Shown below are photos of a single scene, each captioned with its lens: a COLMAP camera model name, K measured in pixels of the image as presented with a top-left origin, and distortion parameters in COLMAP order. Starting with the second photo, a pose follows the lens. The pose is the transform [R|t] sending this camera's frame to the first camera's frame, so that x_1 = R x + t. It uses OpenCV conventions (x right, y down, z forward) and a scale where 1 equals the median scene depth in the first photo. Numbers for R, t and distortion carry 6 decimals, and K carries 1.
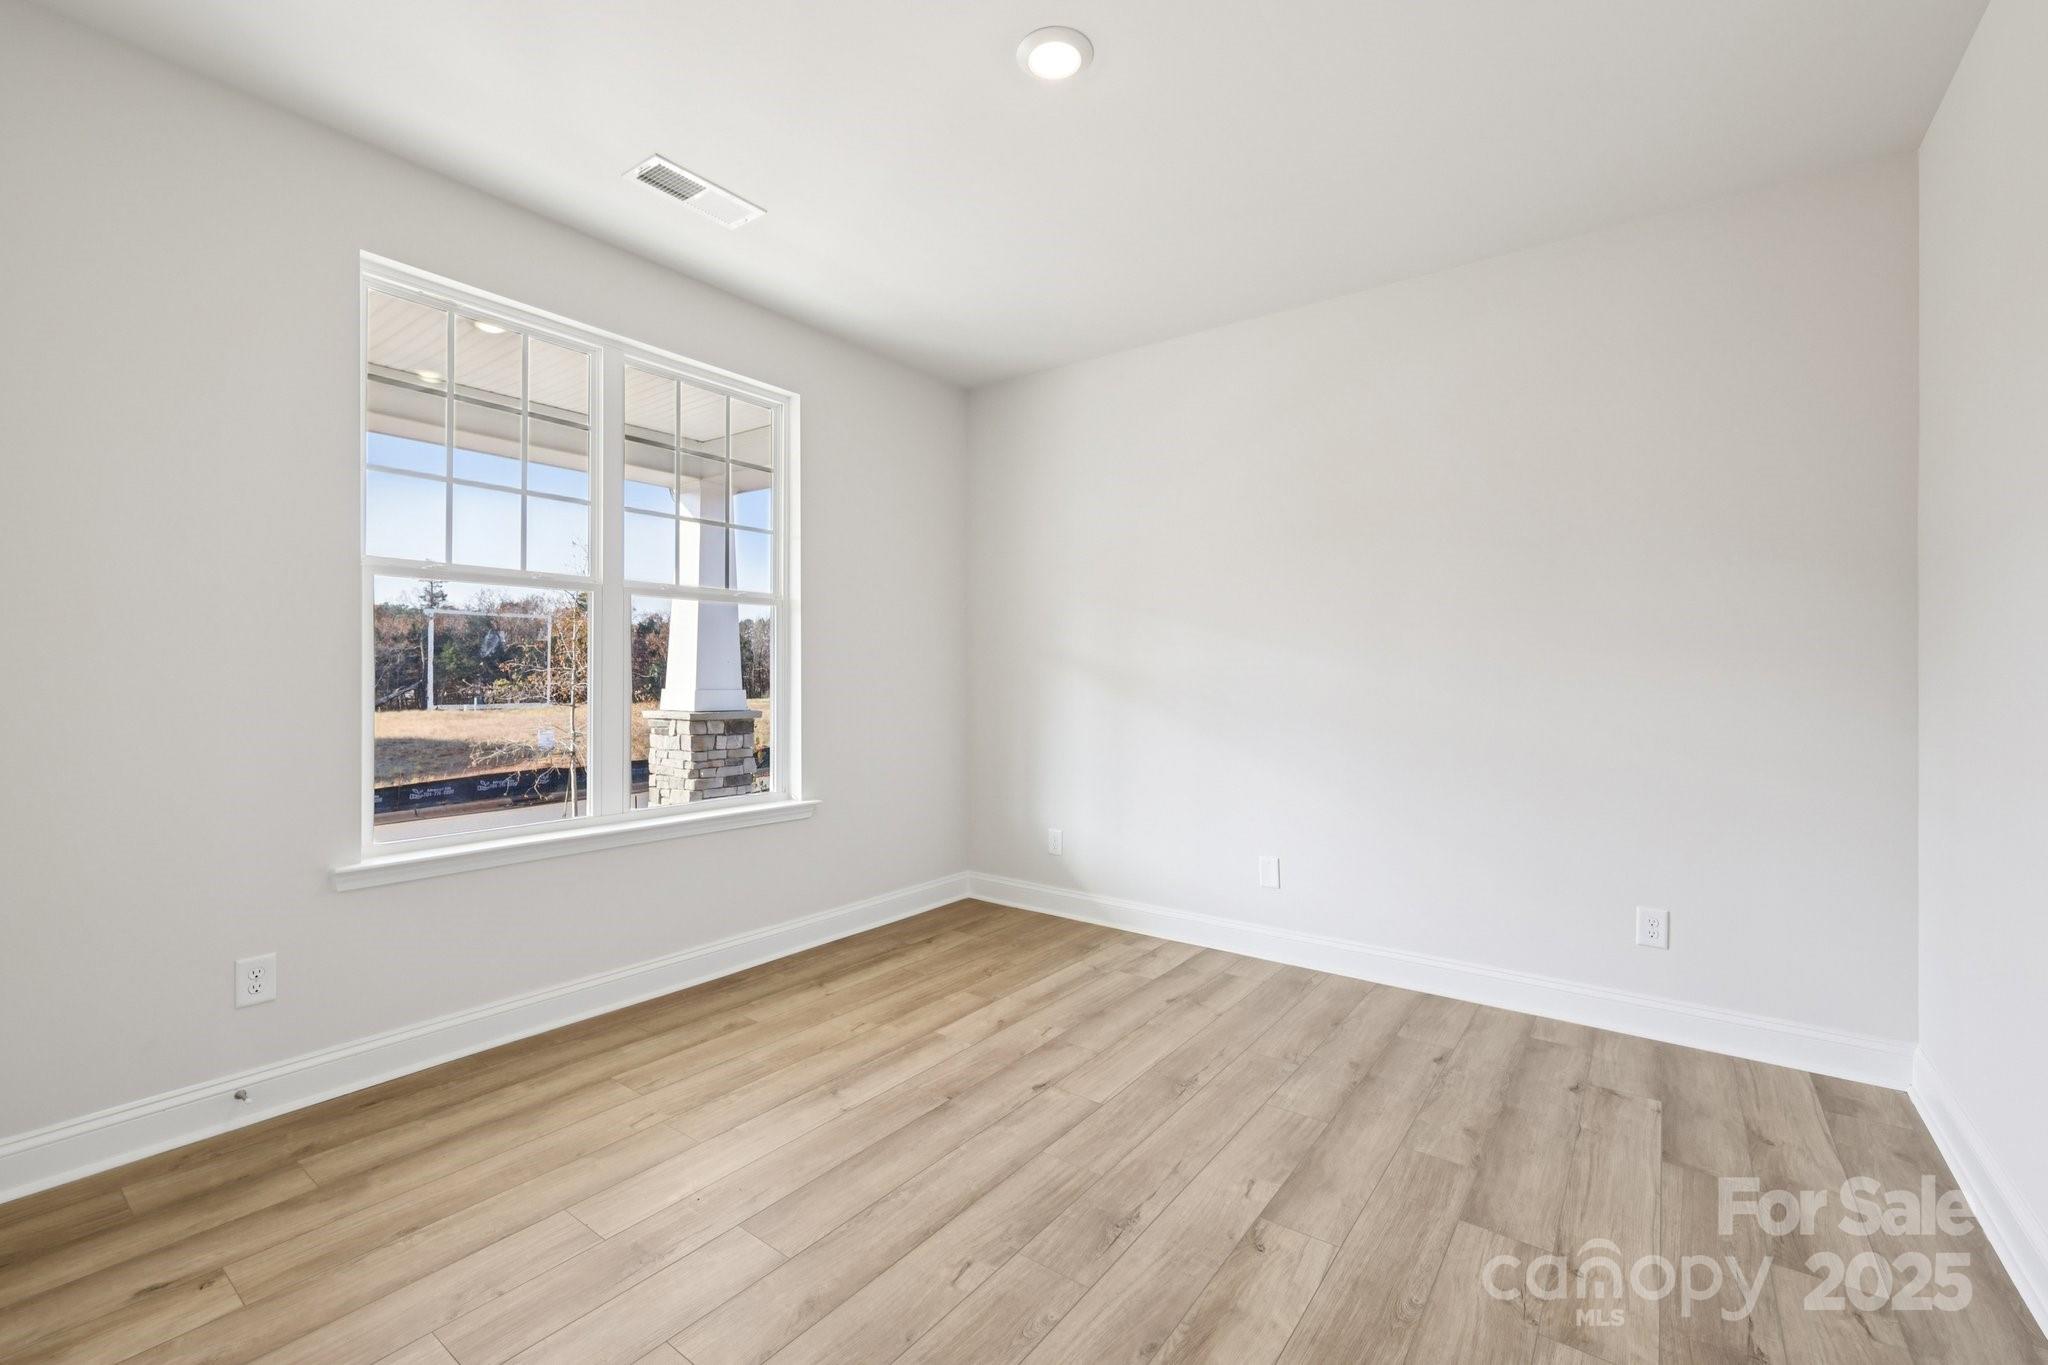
lens RADIAL K [[867.7, 0, 1025.2], [0, 867.7, 665.5], [0, 0, 1]] dist [0.000491, 0.000276]
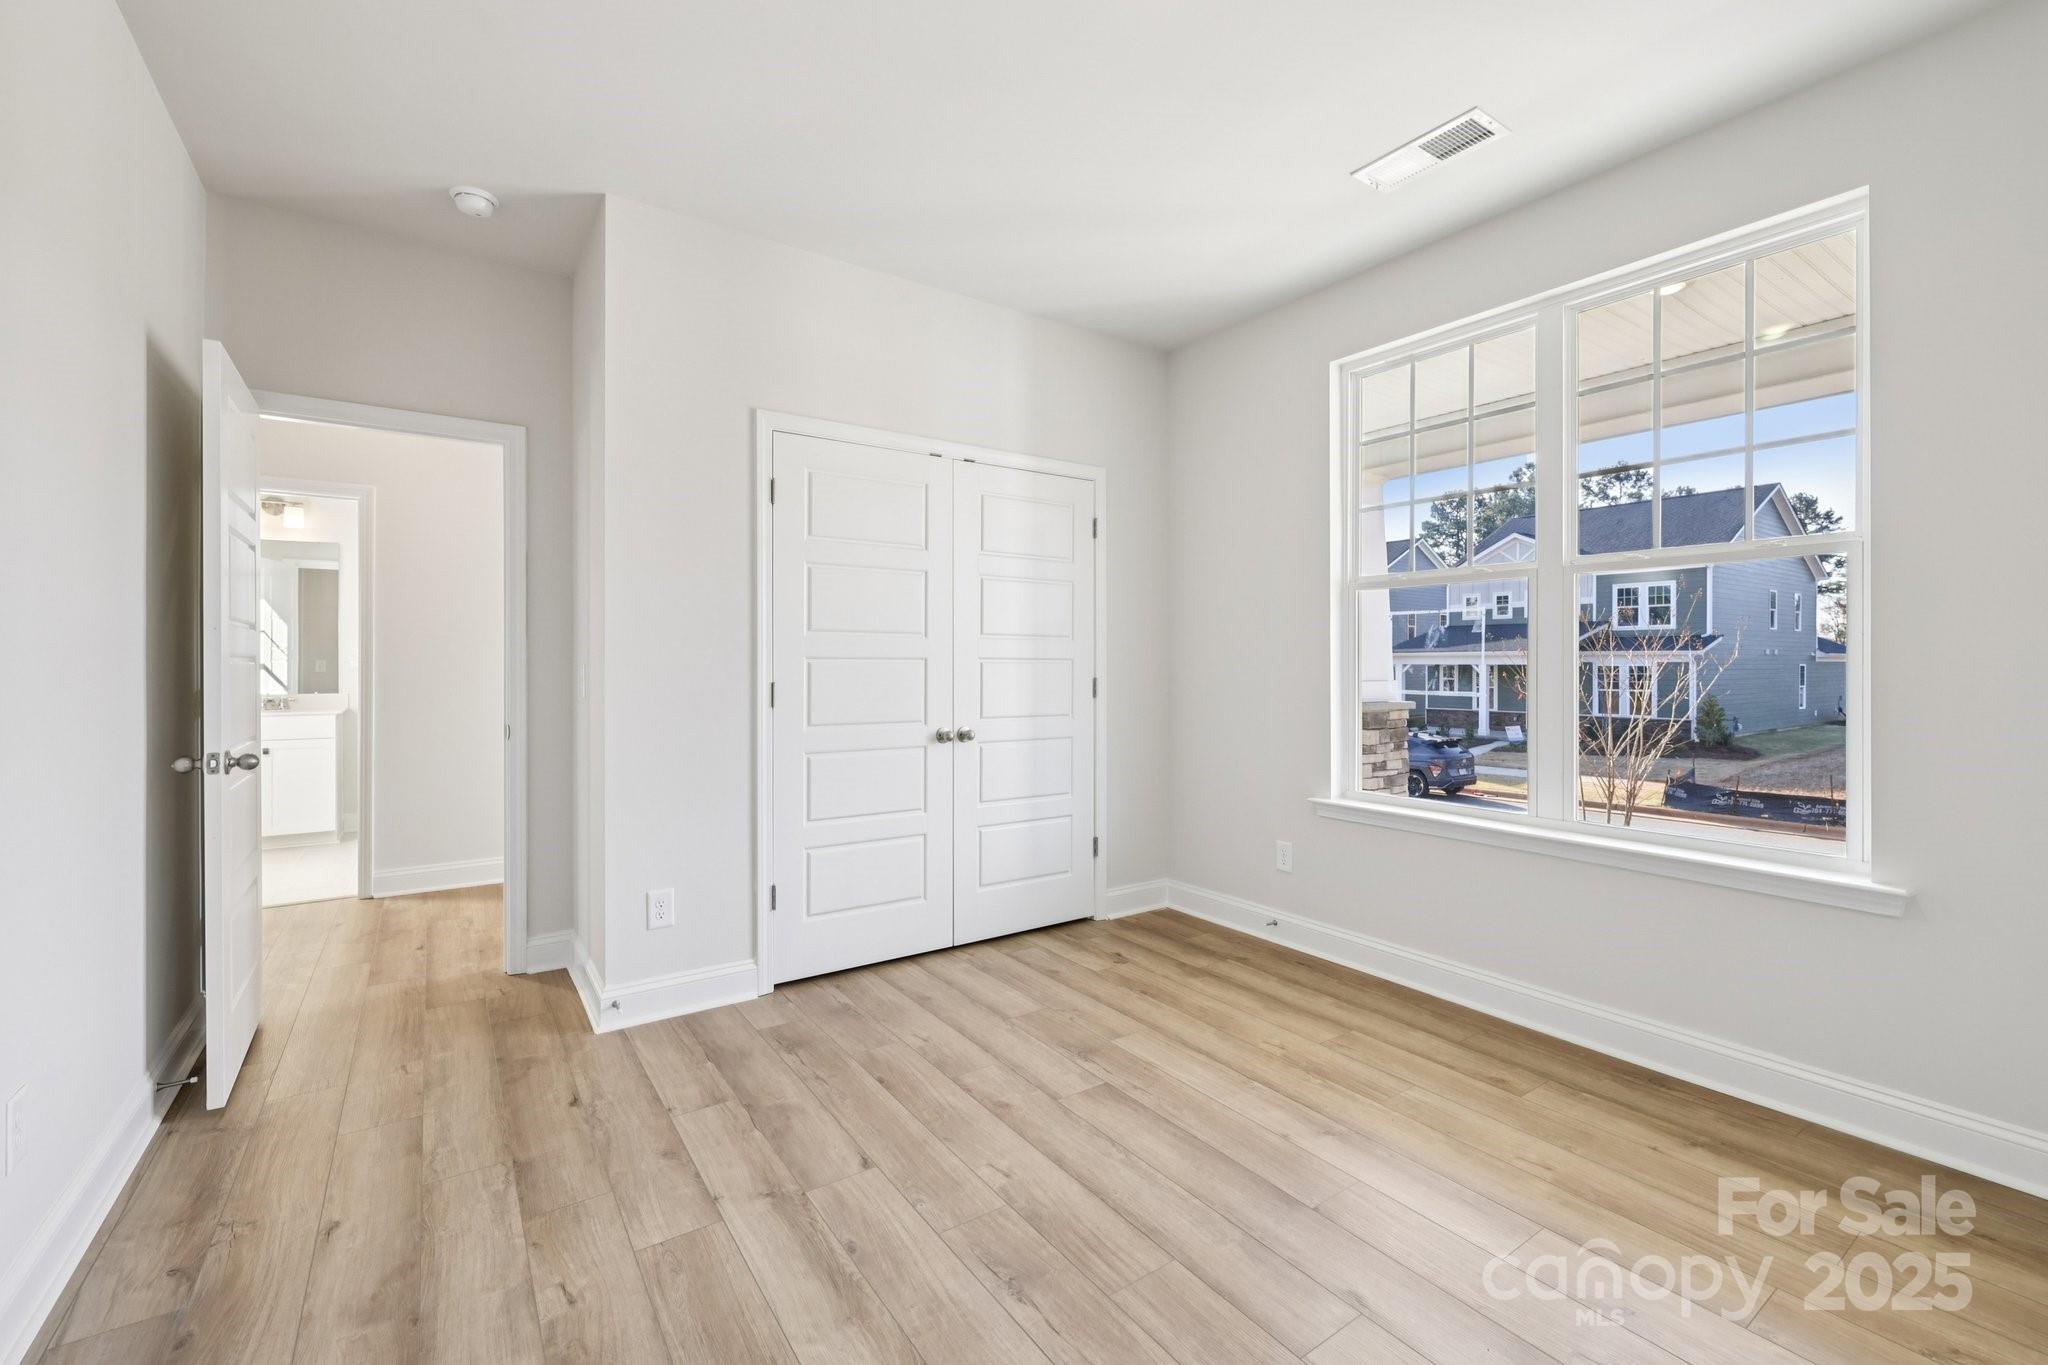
lens RADIAL K [[867.7, 0, 1025.2], [0, 867.7, 665.5], [0, 0, 1]] dist [0.000491, 0.000276]
pose [[-0.325691, -0.001524, -0.945475, 0.793267], [0.007880, 0.999960, -0.004327, 0.014467], [0.945443, -0.008860, -0.325666, 1.095054]]
